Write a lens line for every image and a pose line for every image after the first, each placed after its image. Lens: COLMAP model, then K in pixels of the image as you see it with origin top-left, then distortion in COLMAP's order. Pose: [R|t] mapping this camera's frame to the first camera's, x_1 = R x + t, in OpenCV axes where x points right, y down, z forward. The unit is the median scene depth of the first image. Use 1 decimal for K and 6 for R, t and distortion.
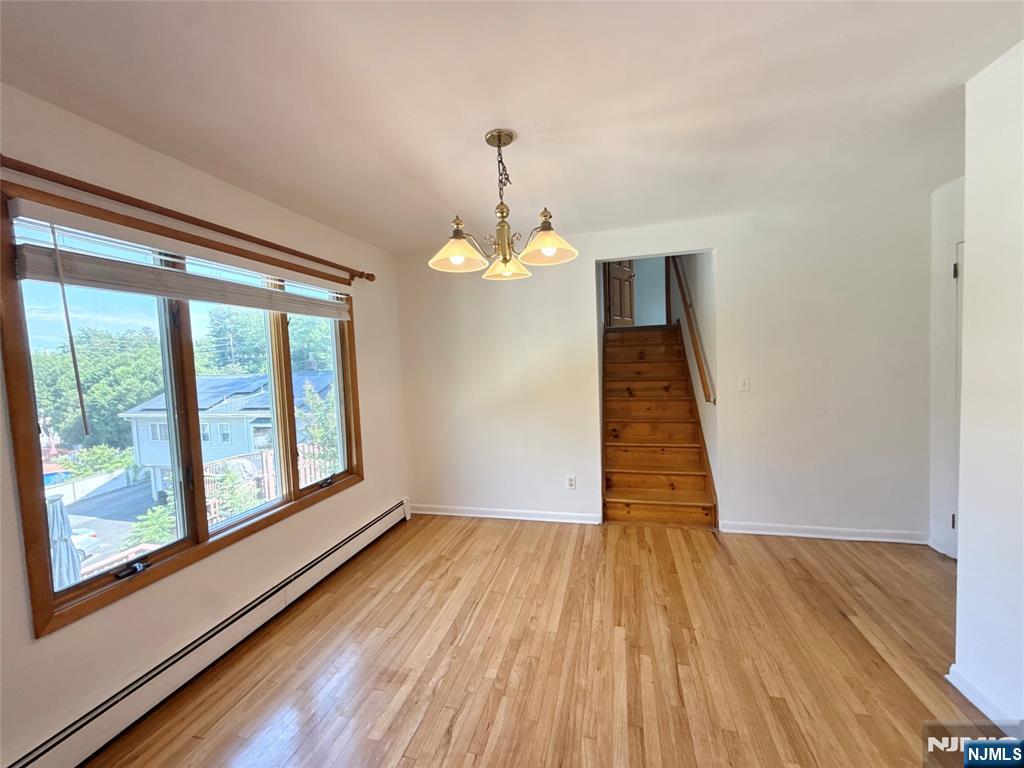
lens RADIAL K [[409.1, 0, 512.0], [0, 409.1, 384.0], [0, 0, 1]] dist [0.001802, 0.000176]
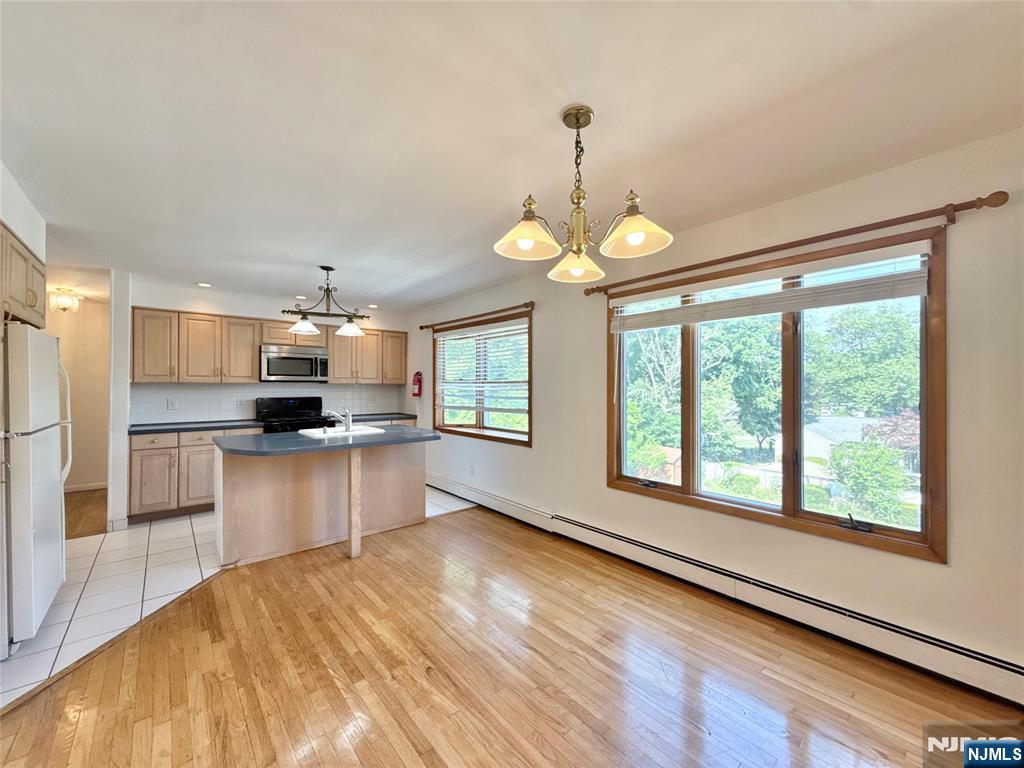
lens RADIAL K [[407.3, 0, 510.3], [0, 407.3, 384.7], [0, 0, 1]] dist [-0.000566, 0.000069]
pose [[-0.579408, 0.035291, -0.814273, 0.723053], [-0.025542, 0.997785, 0.061419, -0.062842], [0.814637, 0.056385, -0.577223, 1.288821]]
